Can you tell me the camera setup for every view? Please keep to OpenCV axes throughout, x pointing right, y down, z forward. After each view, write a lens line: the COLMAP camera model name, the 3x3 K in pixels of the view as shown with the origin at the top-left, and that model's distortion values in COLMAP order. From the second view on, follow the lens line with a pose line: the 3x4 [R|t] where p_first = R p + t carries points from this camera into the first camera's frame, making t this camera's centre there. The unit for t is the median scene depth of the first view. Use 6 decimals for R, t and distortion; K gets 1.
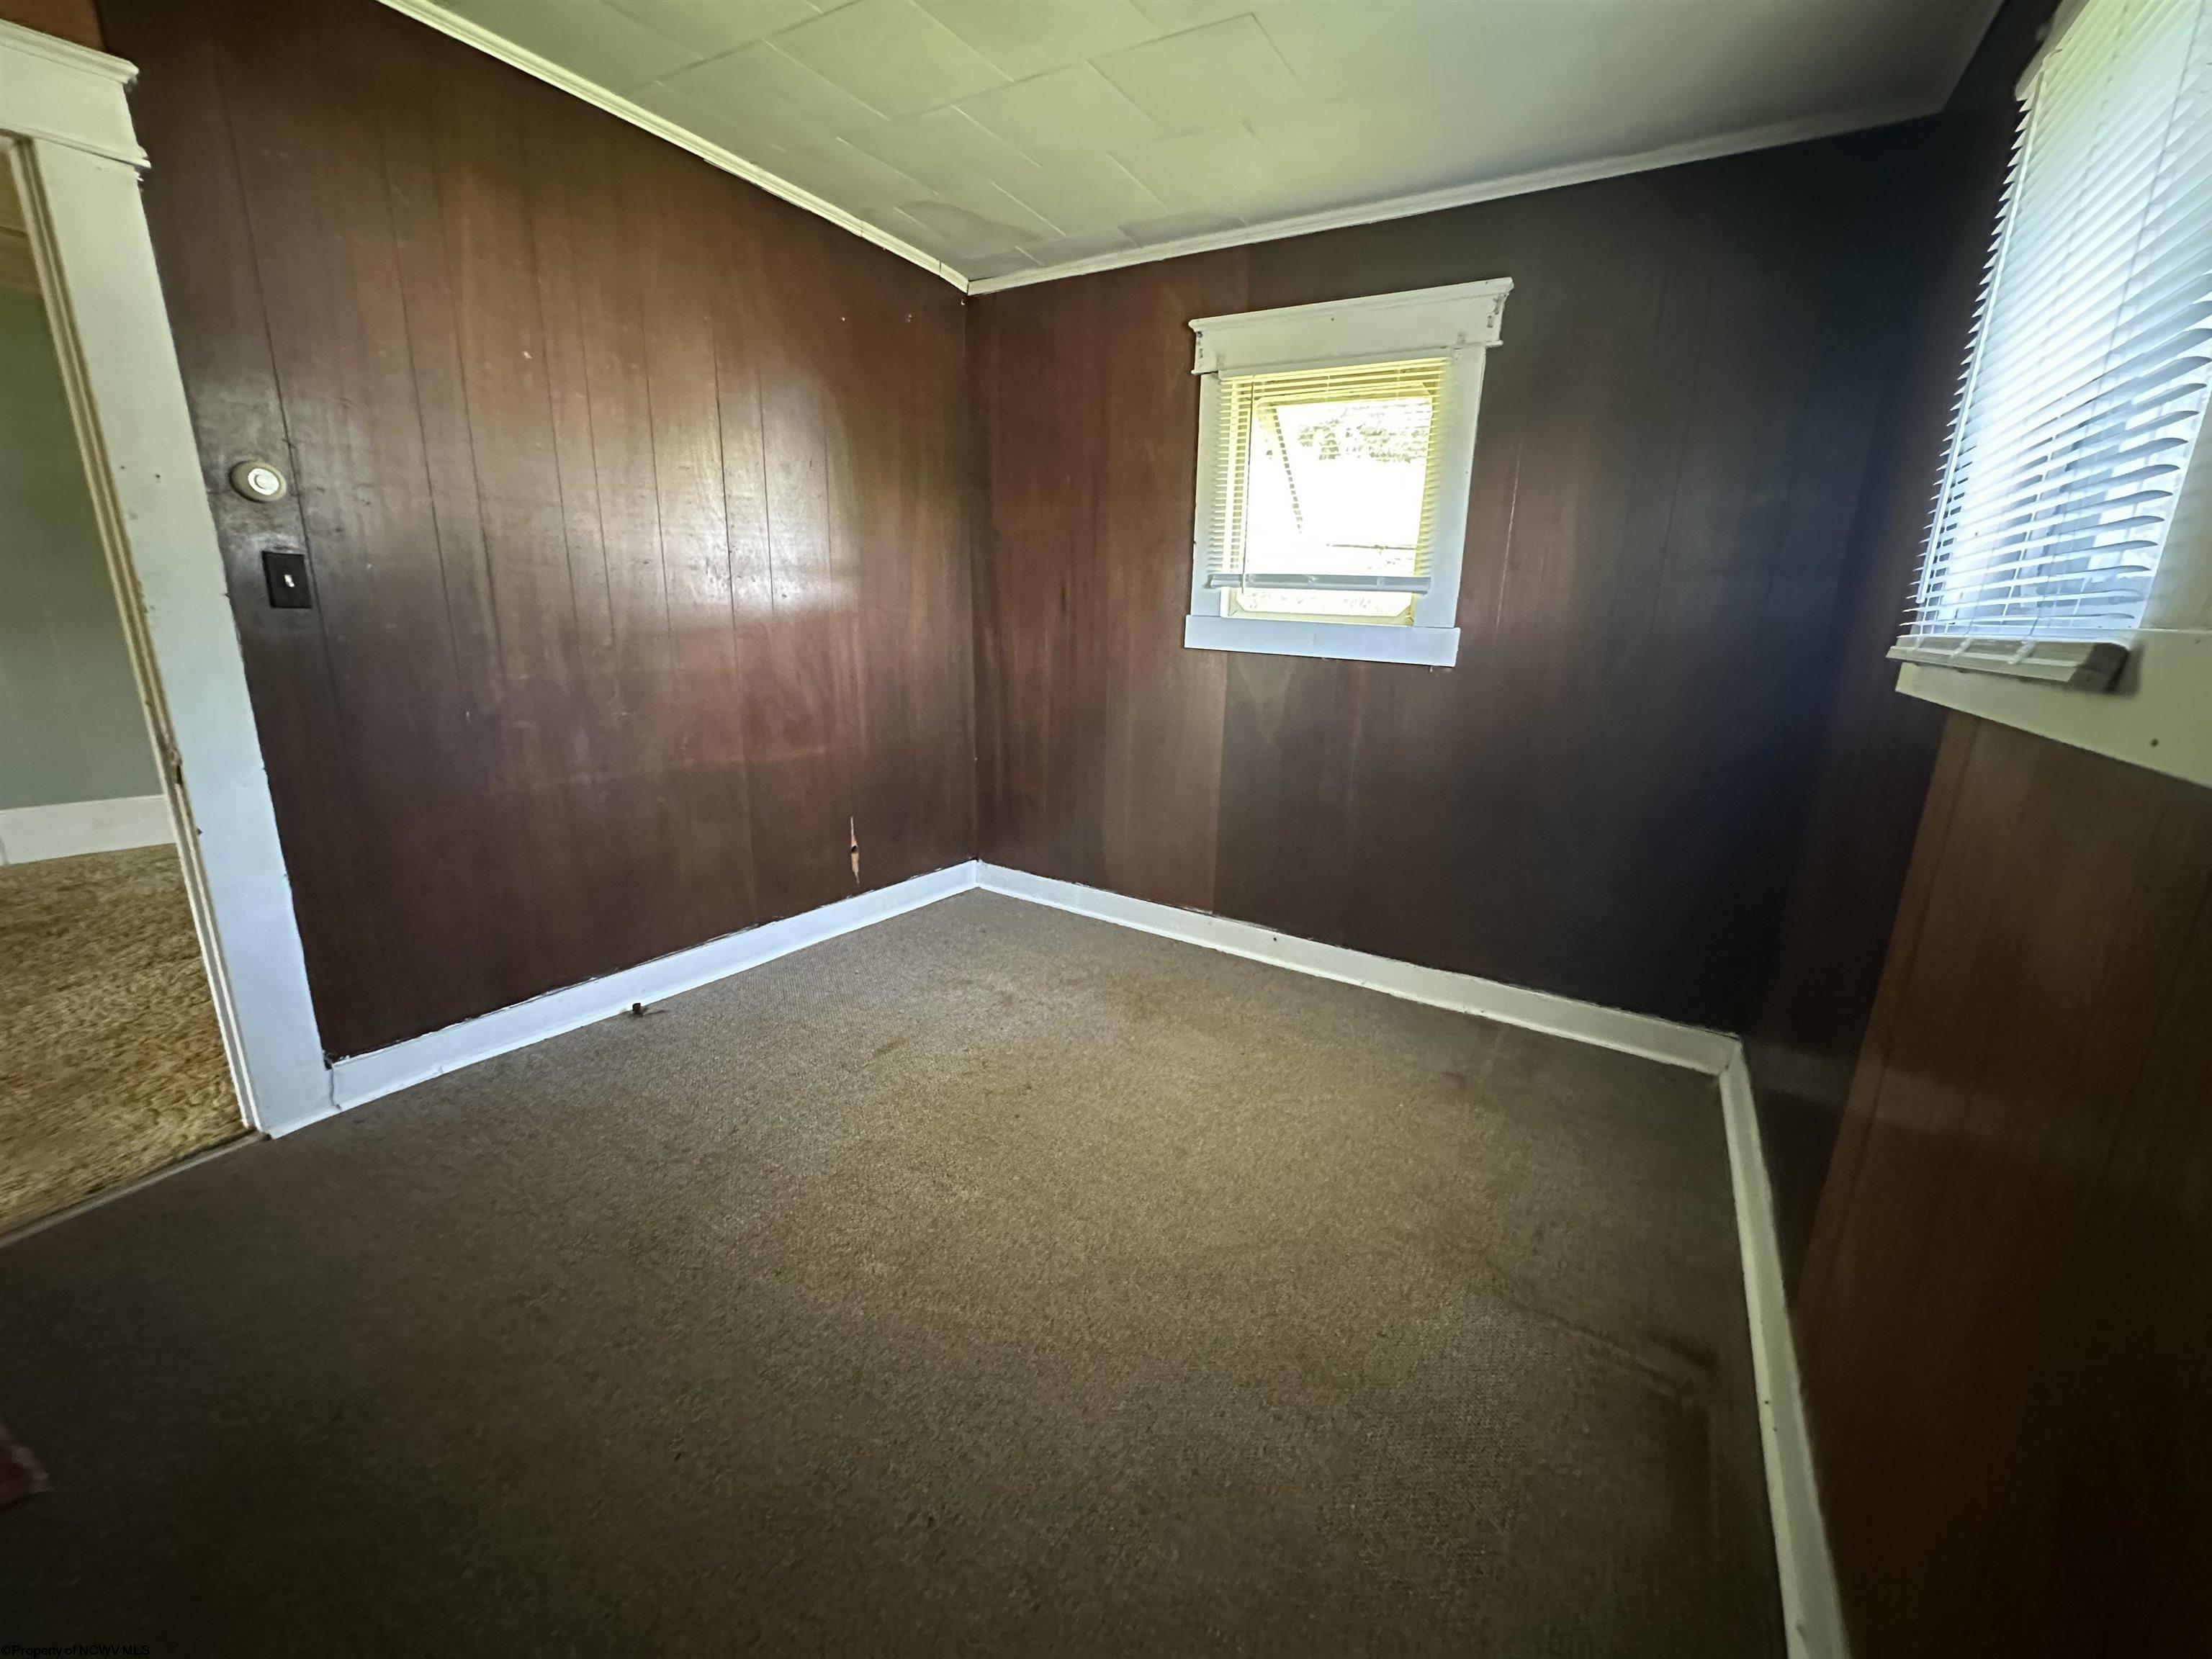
lens RADIAL K [[881.1, 0, 1106.2], [0, 881.1, 822.4], [0, 0, 1]] dist [-0.003449, 0.000835]
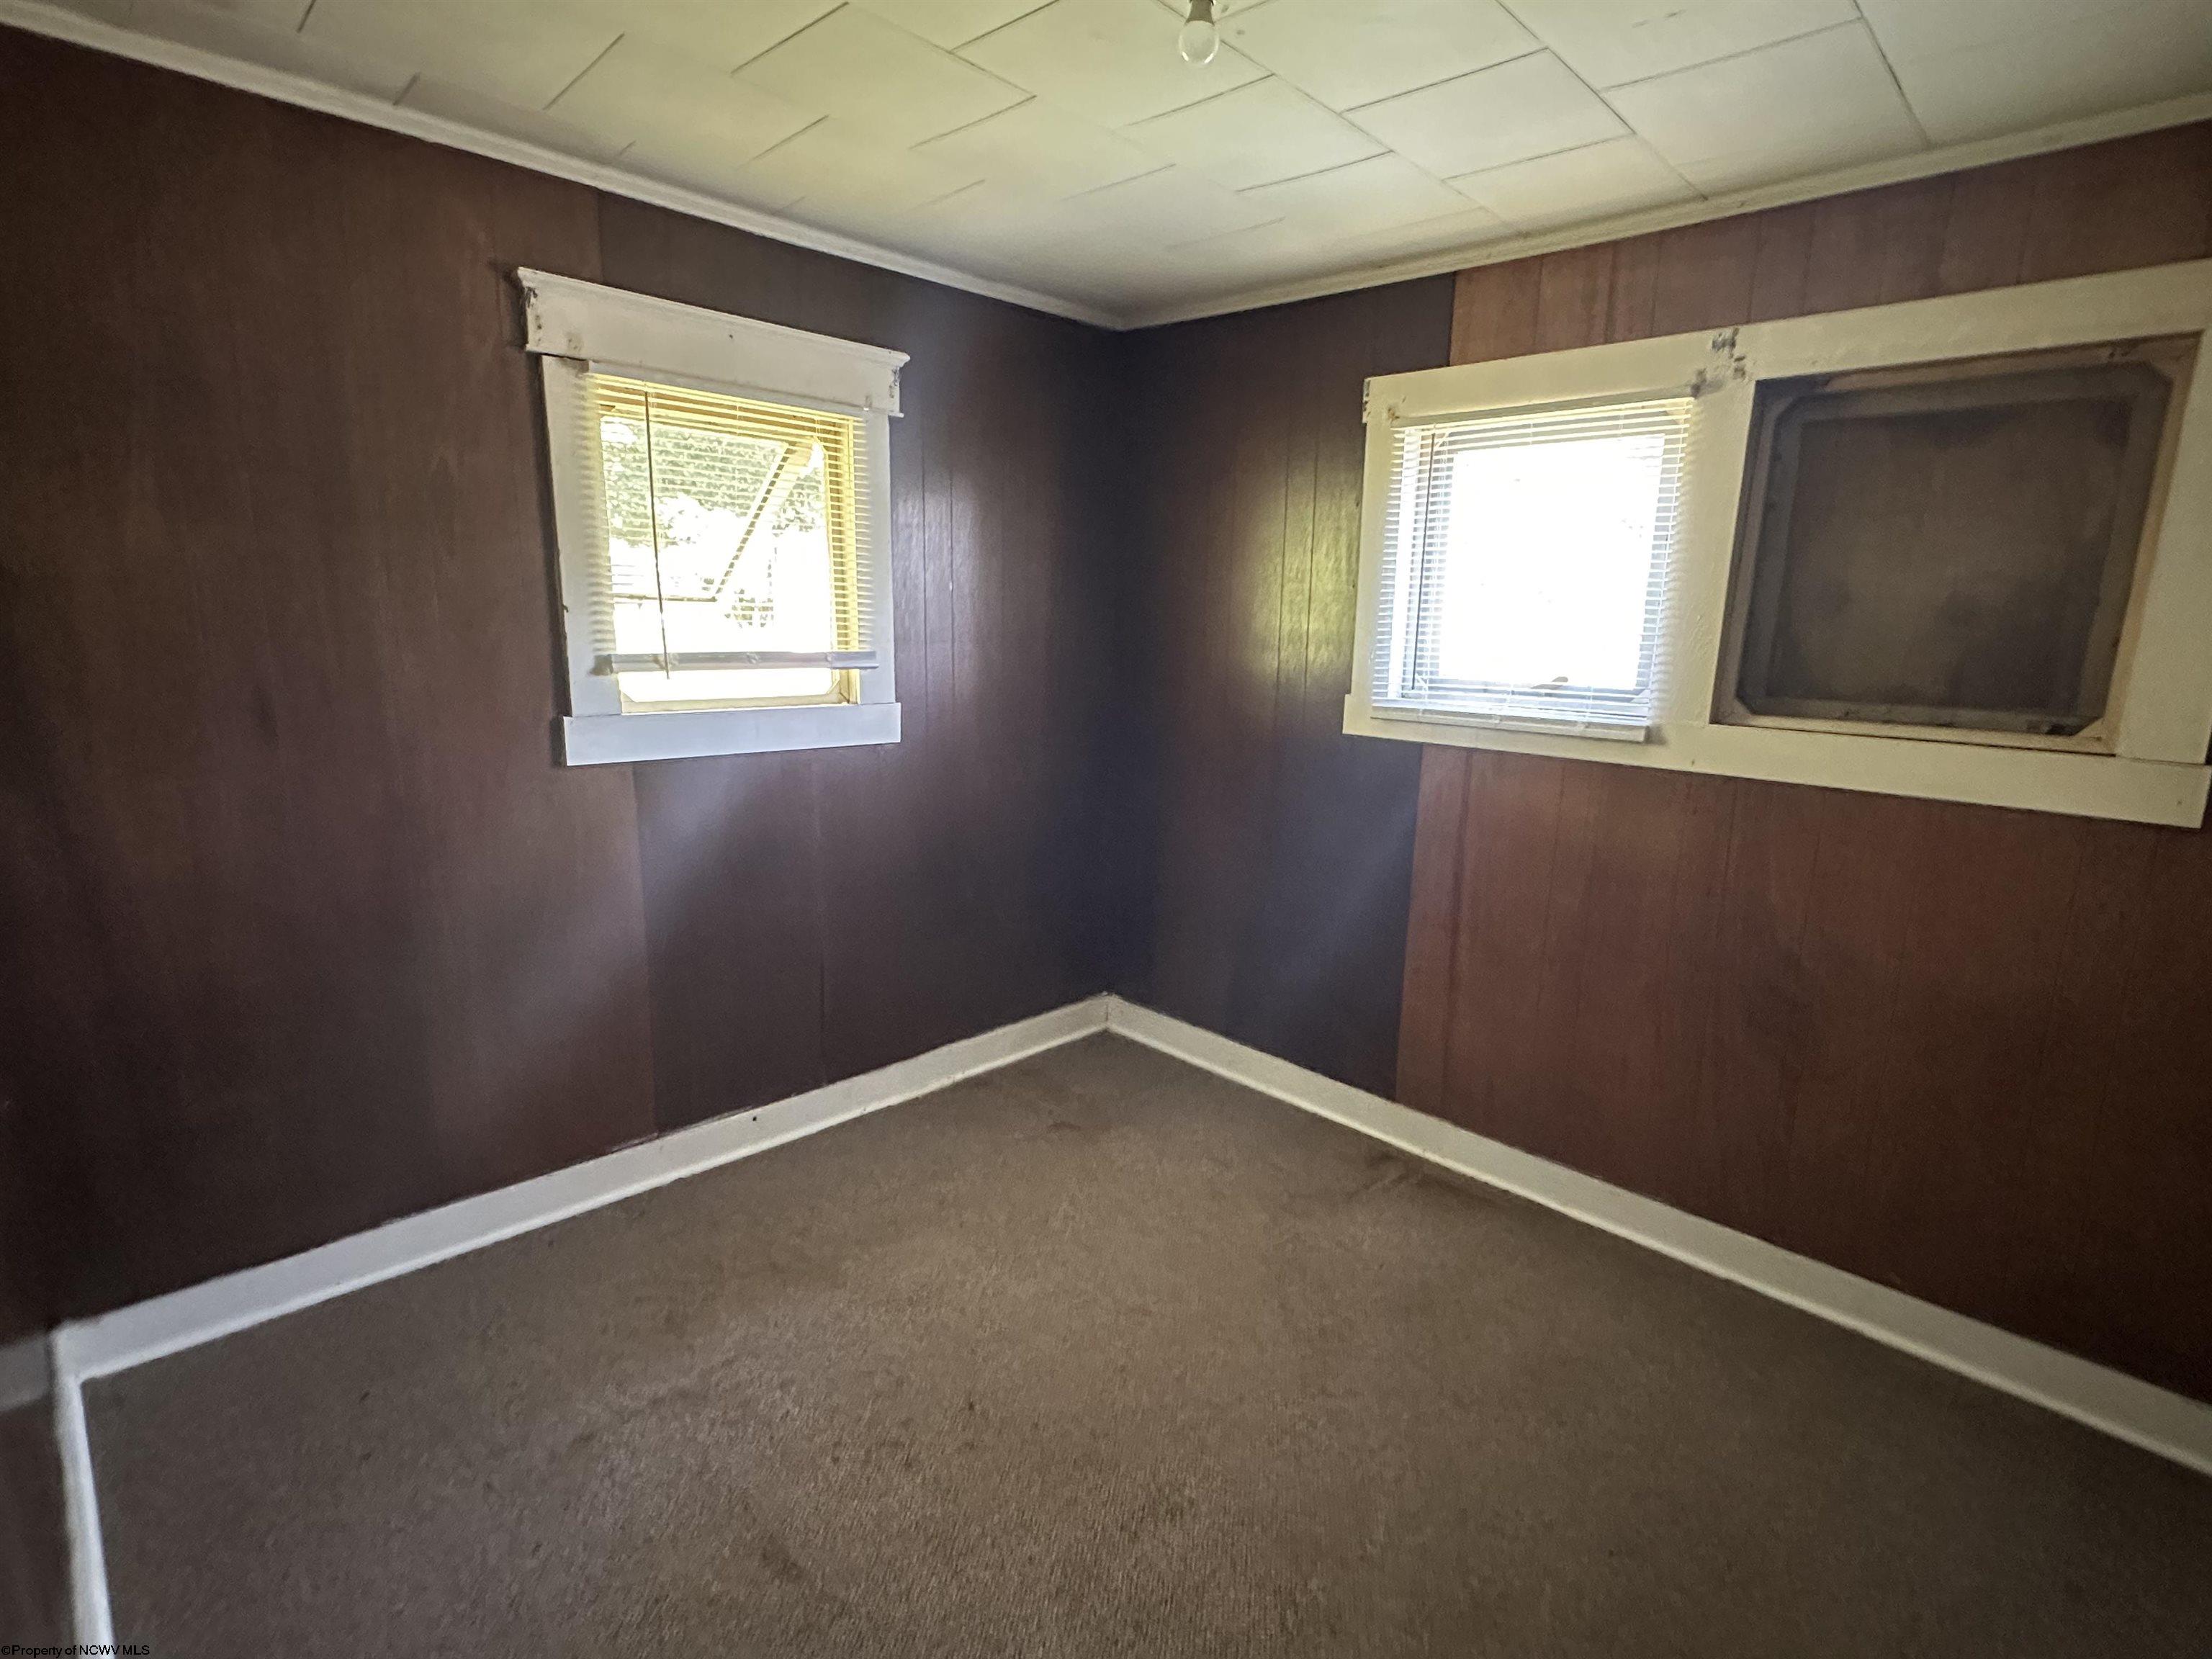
lens RADIAL K [[1095.0, 0, 1101.1], [0, 1095.0, 837.2], [0, 0, 1]] dist [-0.000108, -0.000707]
pose [[0.232939, -0.226274, 0.945801, -0.650585], [0.225075, 0.958693, 0.173925, -0.223100], [-0.946087, 0.172362, 0.274245, 0.465485]]
